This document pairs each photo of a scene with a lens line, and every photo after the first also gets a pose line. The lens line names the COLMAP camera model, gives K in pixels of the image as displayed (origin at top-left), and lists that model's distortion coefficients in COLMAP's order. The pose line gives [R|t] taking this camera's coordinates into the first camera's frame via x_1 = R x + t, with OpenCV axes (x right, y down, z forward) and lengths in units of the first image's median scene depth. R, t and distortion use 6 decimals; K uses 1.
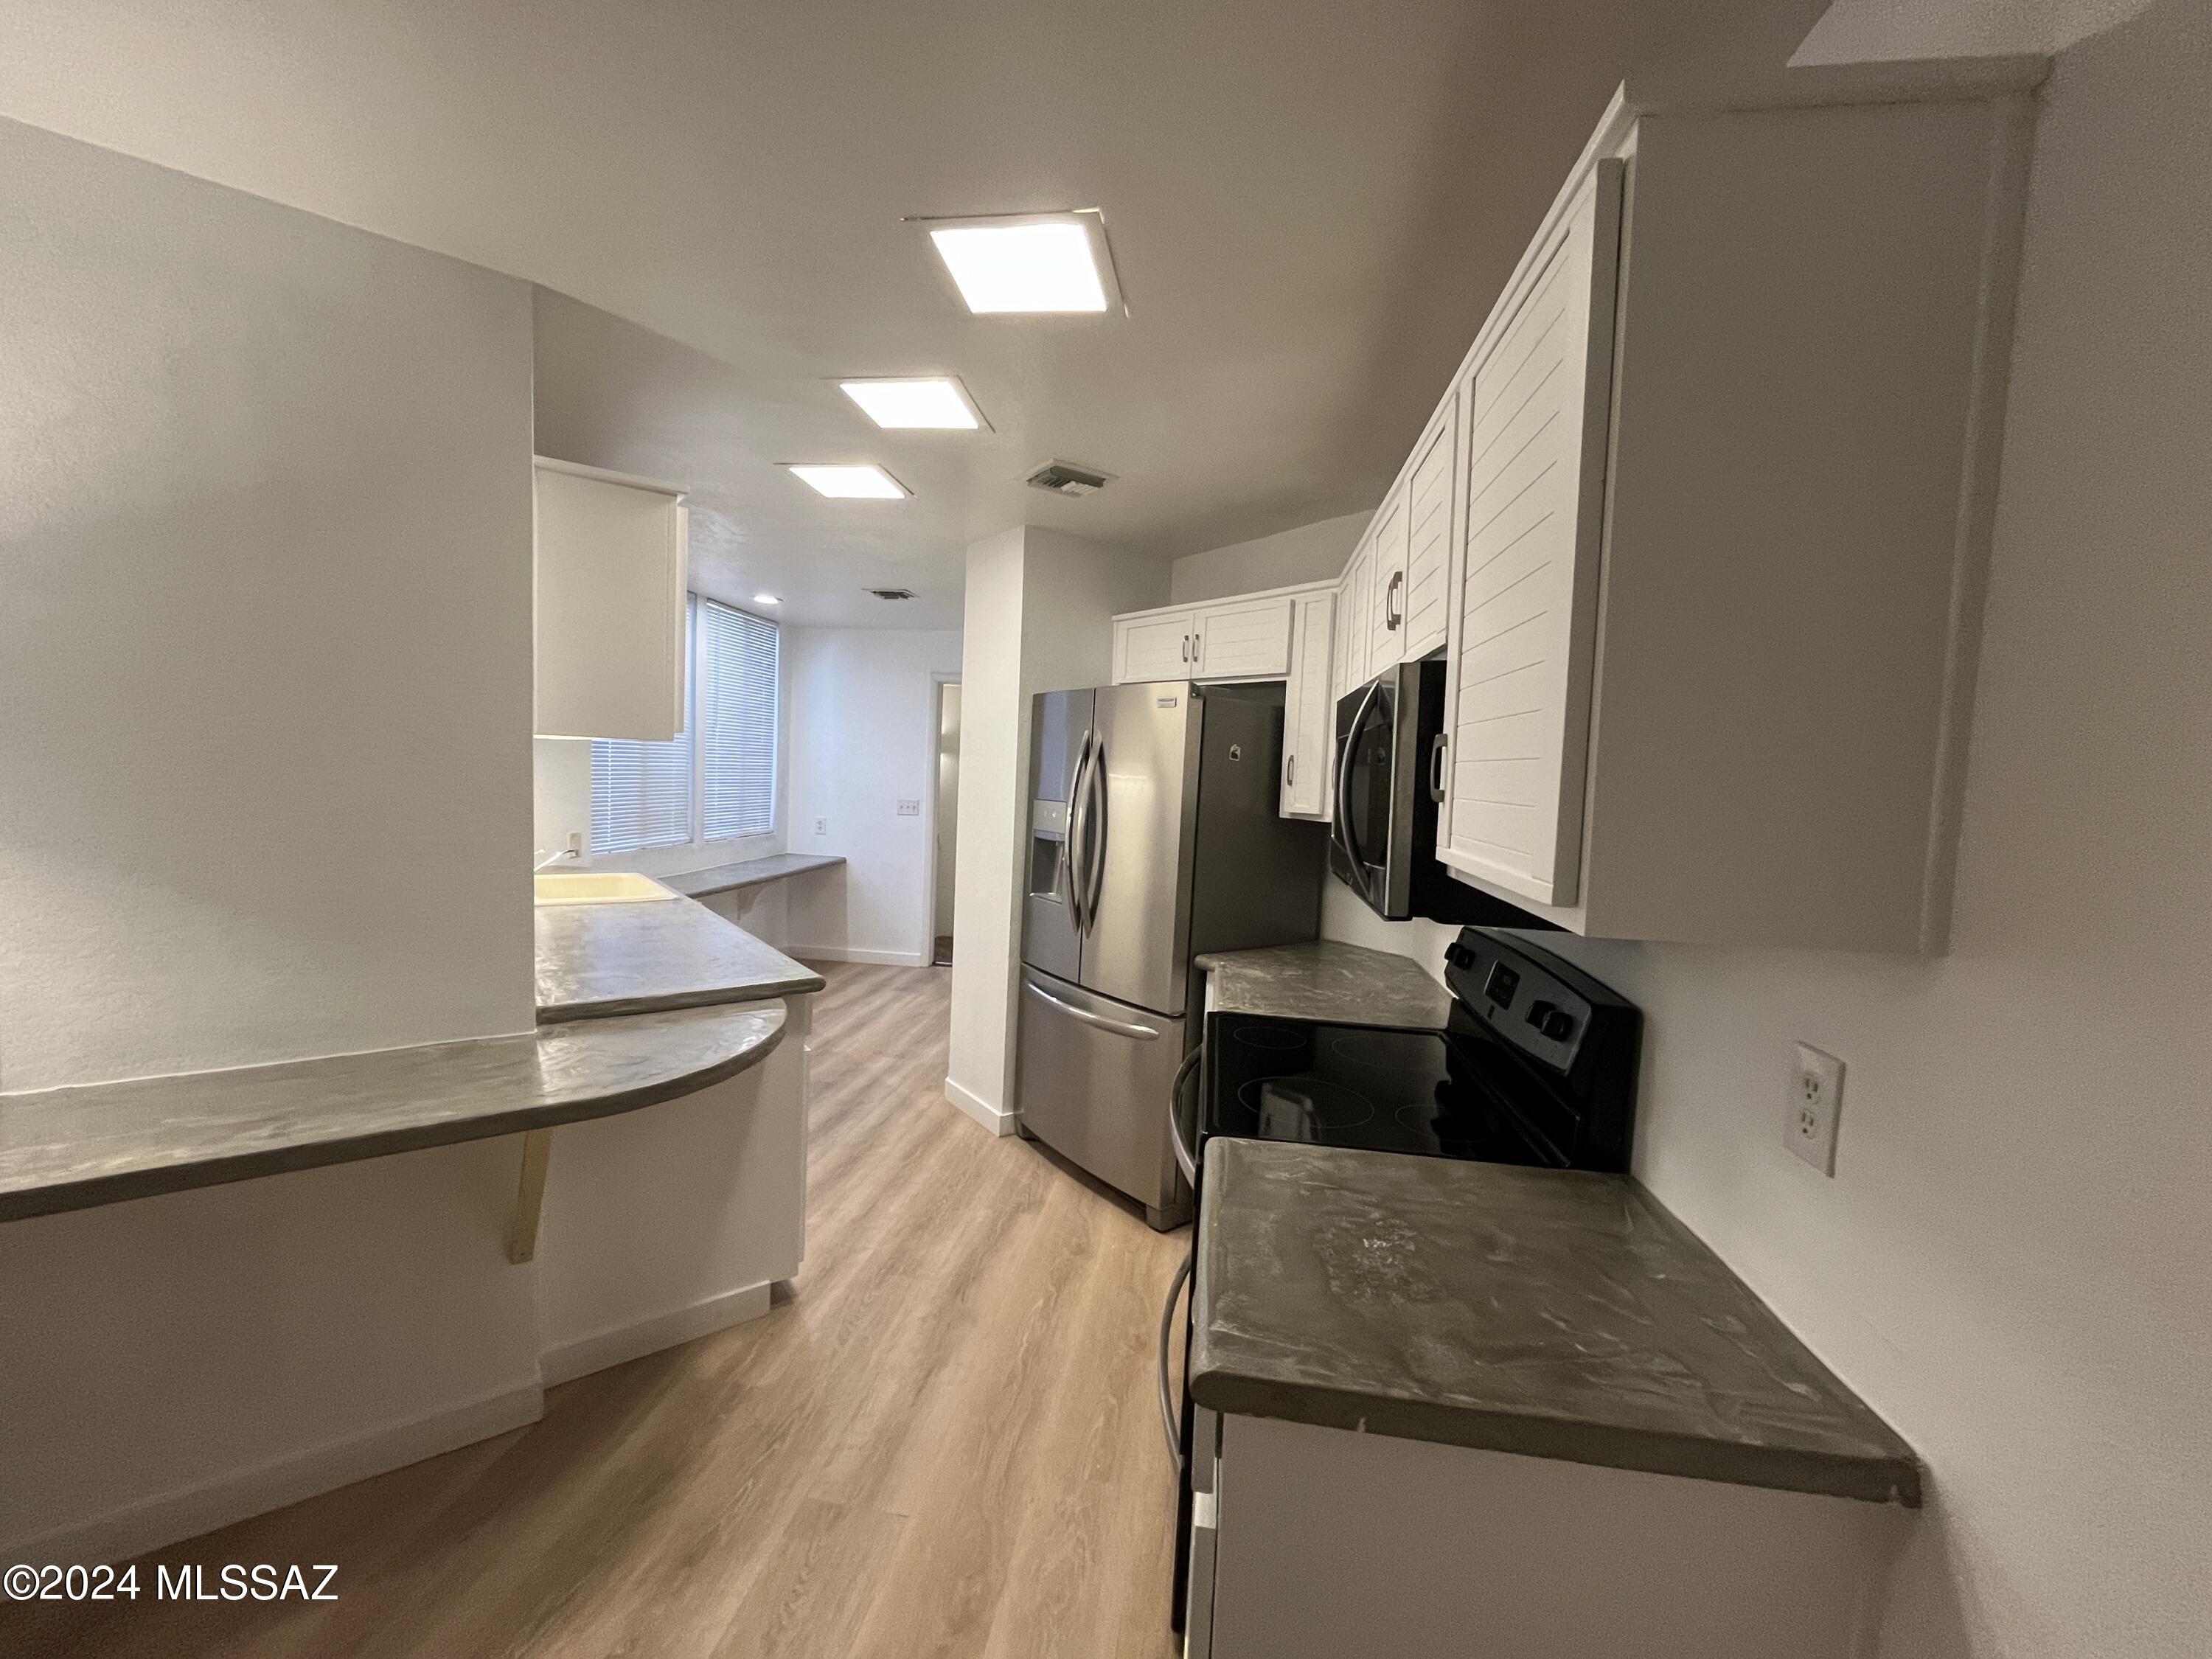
lens RADIAL K [[890.2, 0, 1098.8], [0, 890.2, 830.3], [0, 0, 1]] dist [-0.000463, -0.000193]
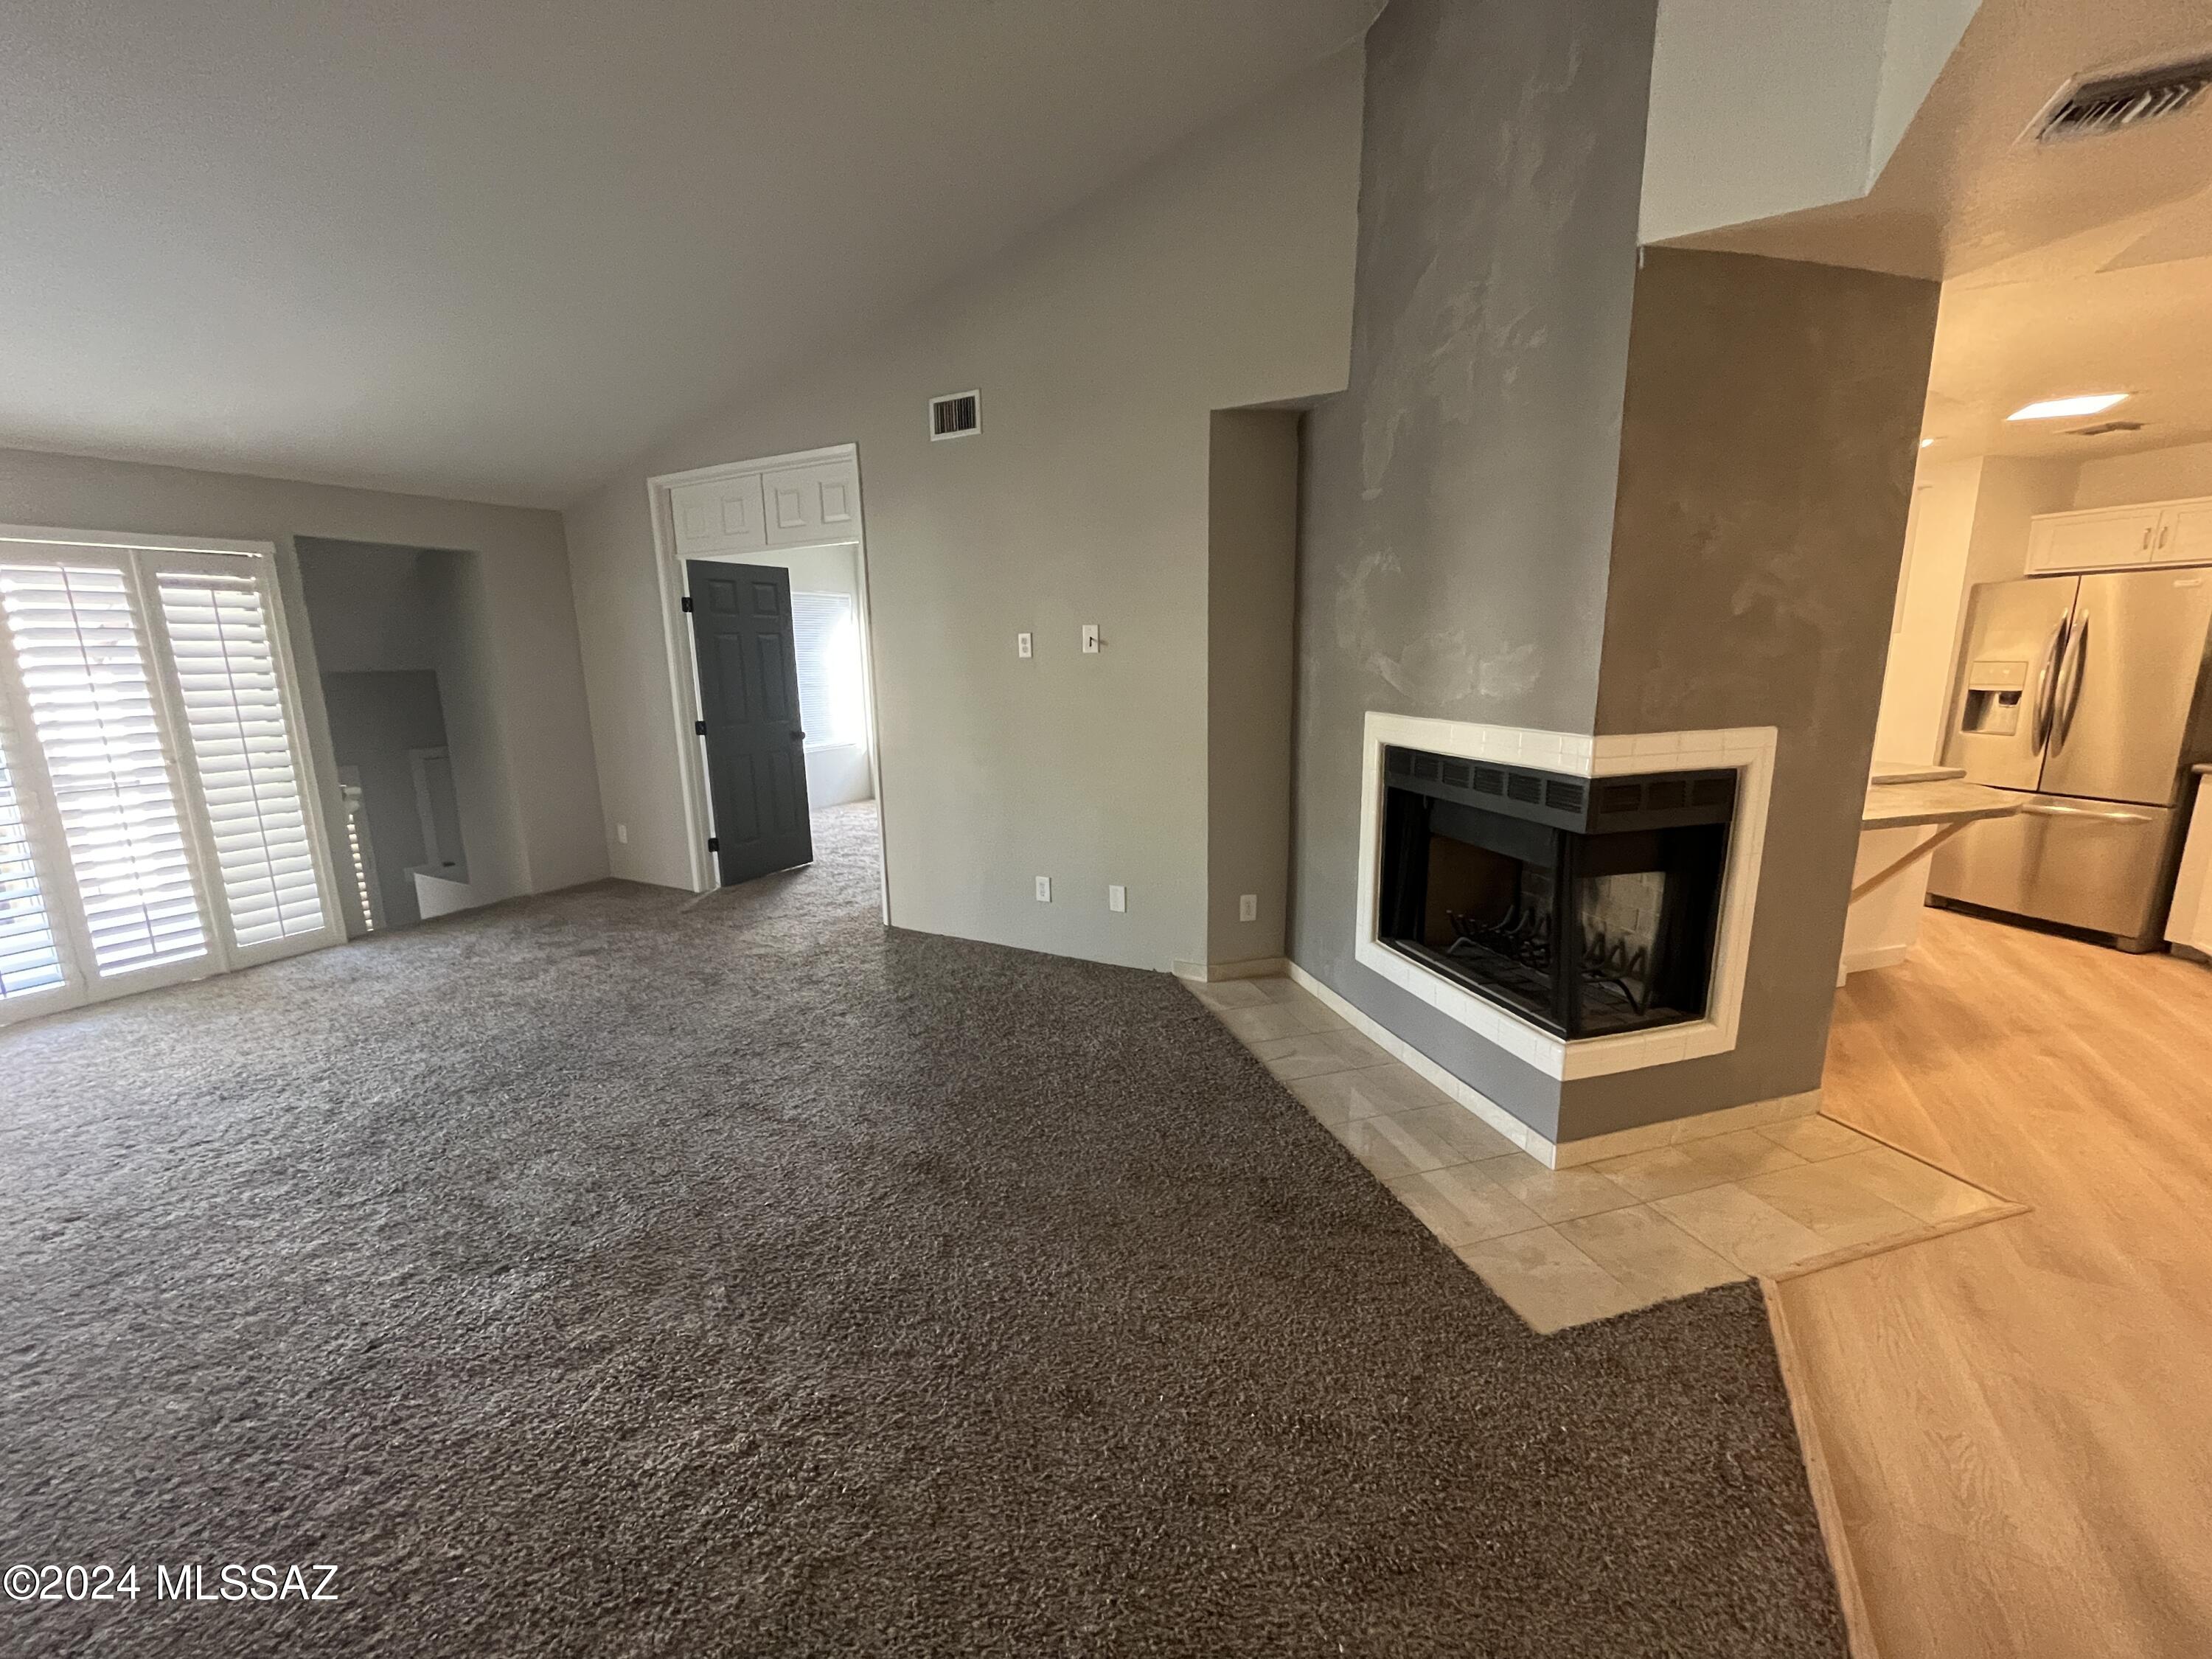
lens RADIAL K [[890.2, 0, 1112.4], [0, 890.2, 829.5], [0, 0, 1]] dist [-0.000463, -0.000193]
pose [[0.935080, 0.012934, -0.354200, -1.206574], [0.030927, 0.992545, 0.117891, 0.027952], [0.353084, -0.121192, 0.927709, -1.134462]]
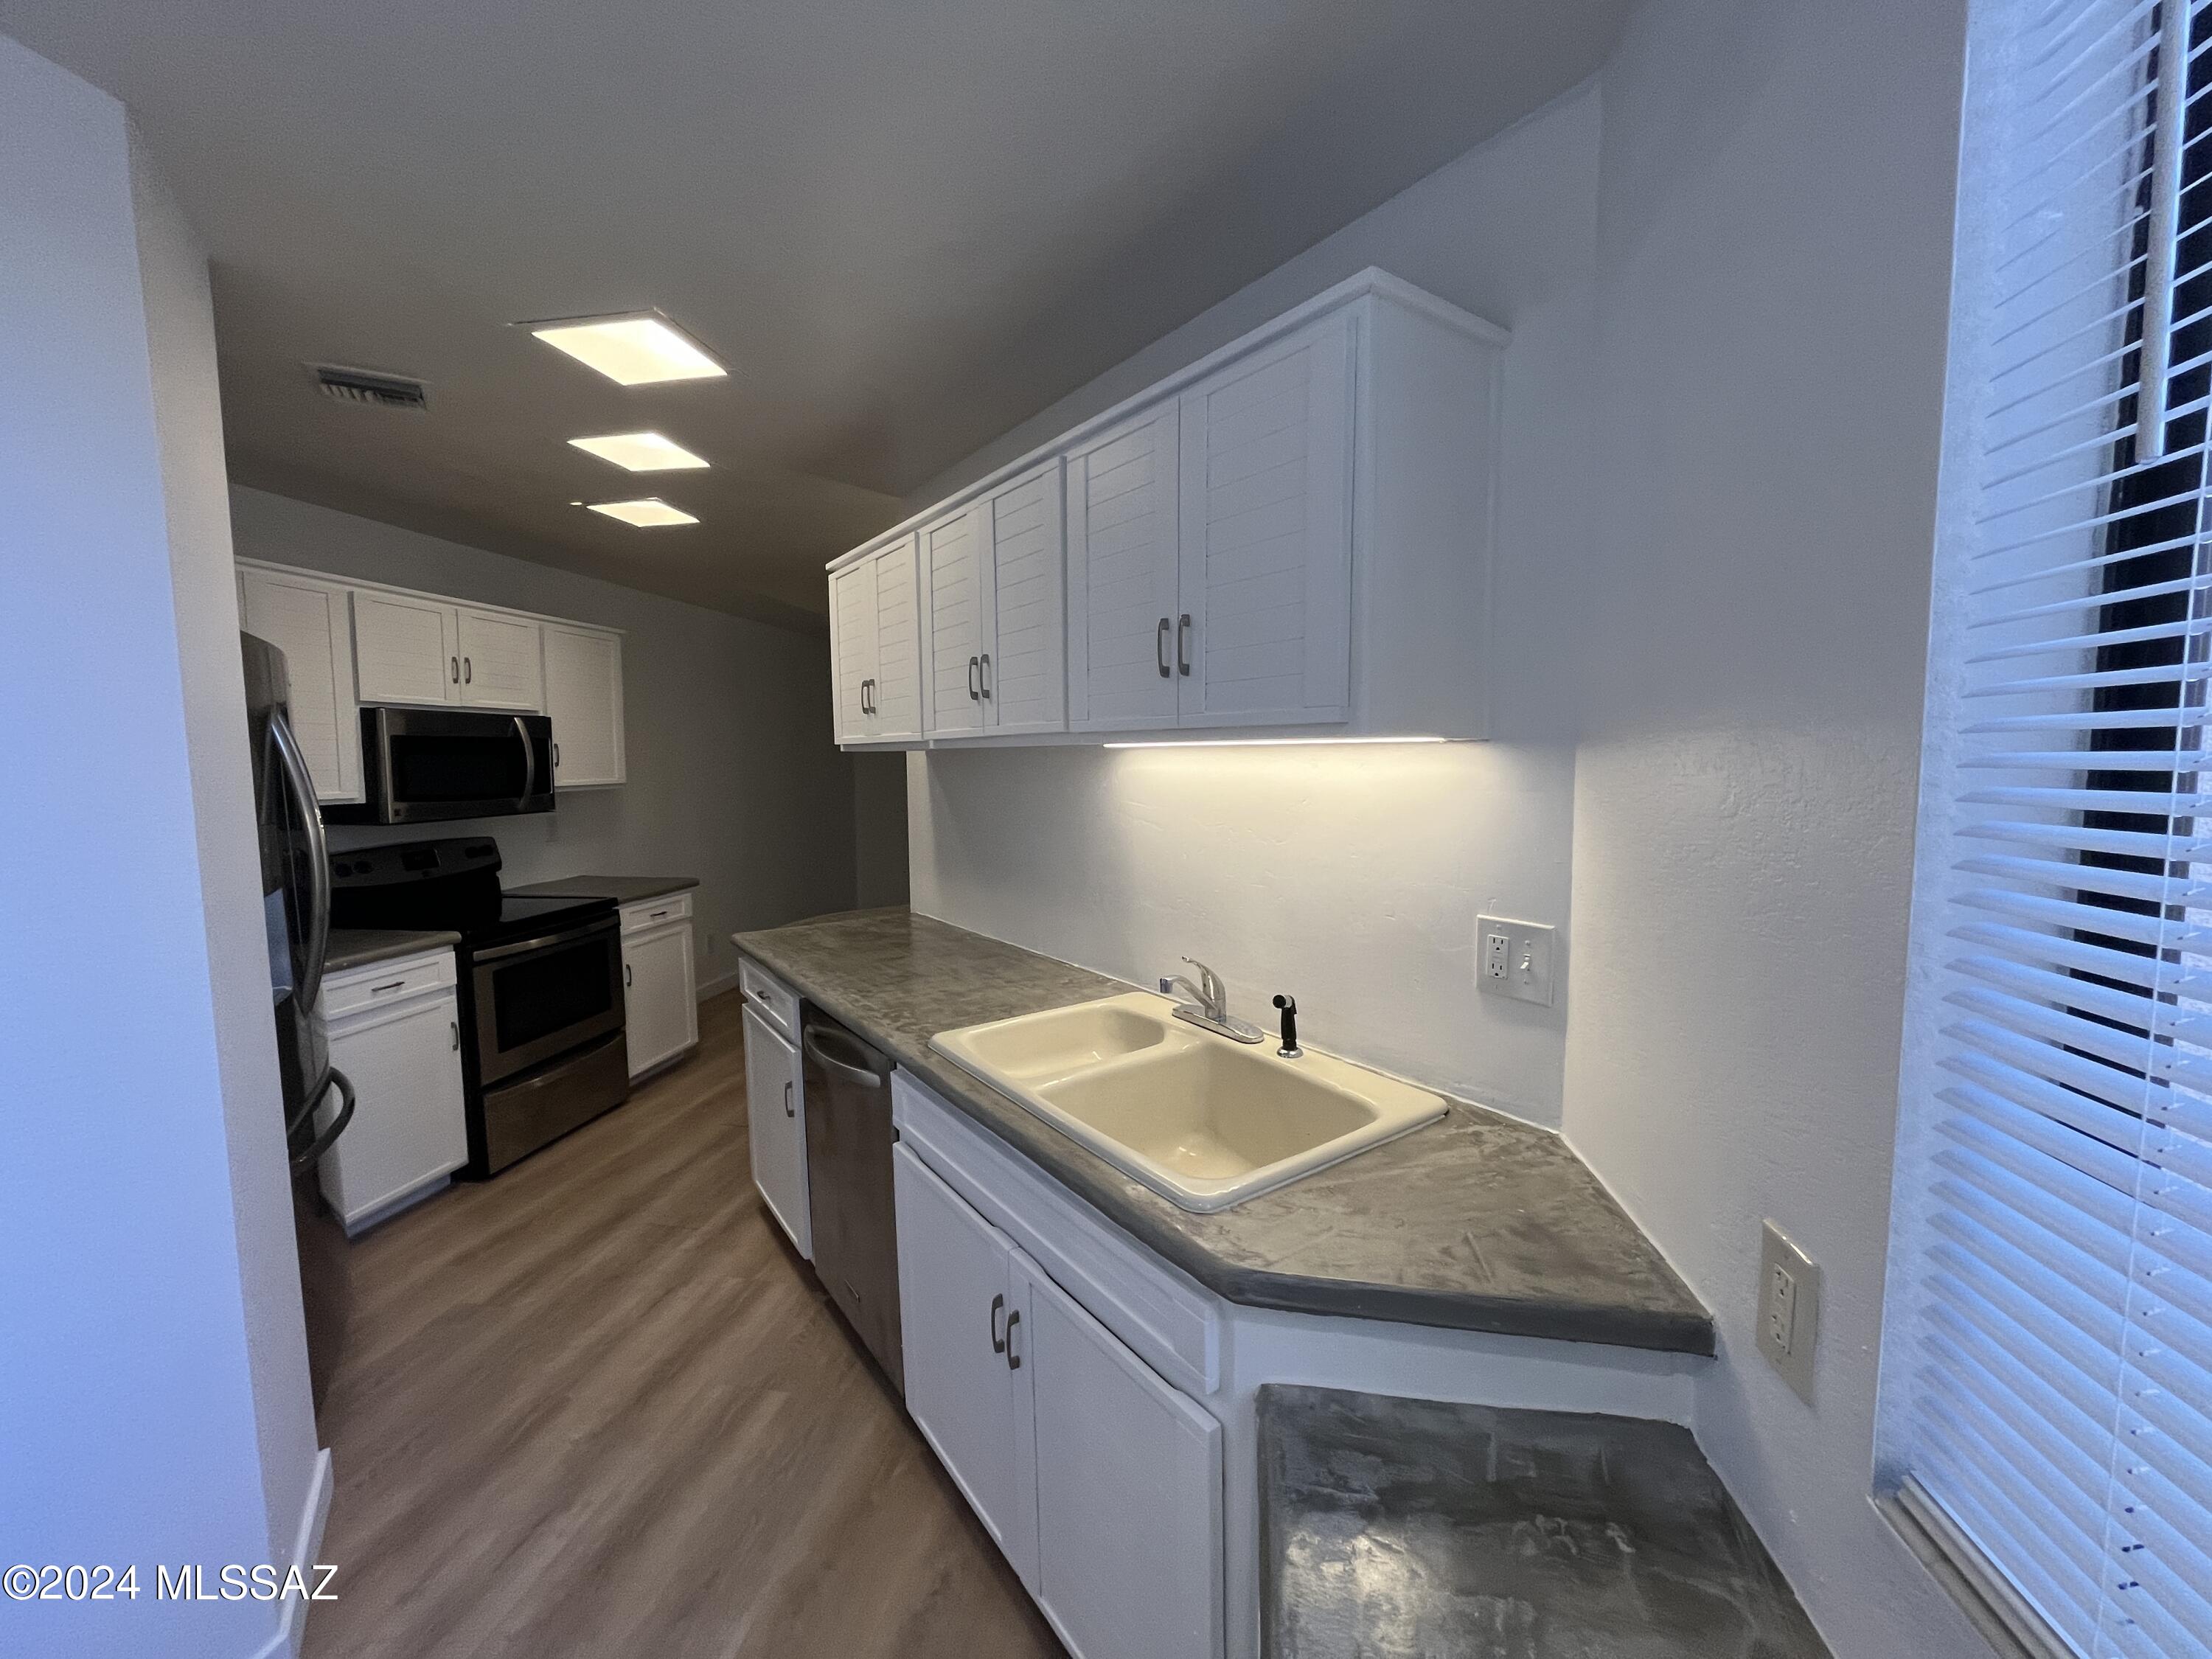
lens RADIAL K [[890.2, 0, 1101.4], [0, 890.2, 832.3], [0, 0, 1]] dist [-0.000463, -0.000193]
pose [[-0.998849, -0.043067, 0.021130, -0.835526], [-0.039165, 0.986470, 0.159196, -0.199237], [-0.027700, 0.158186, -0.987021, 2.173297]]
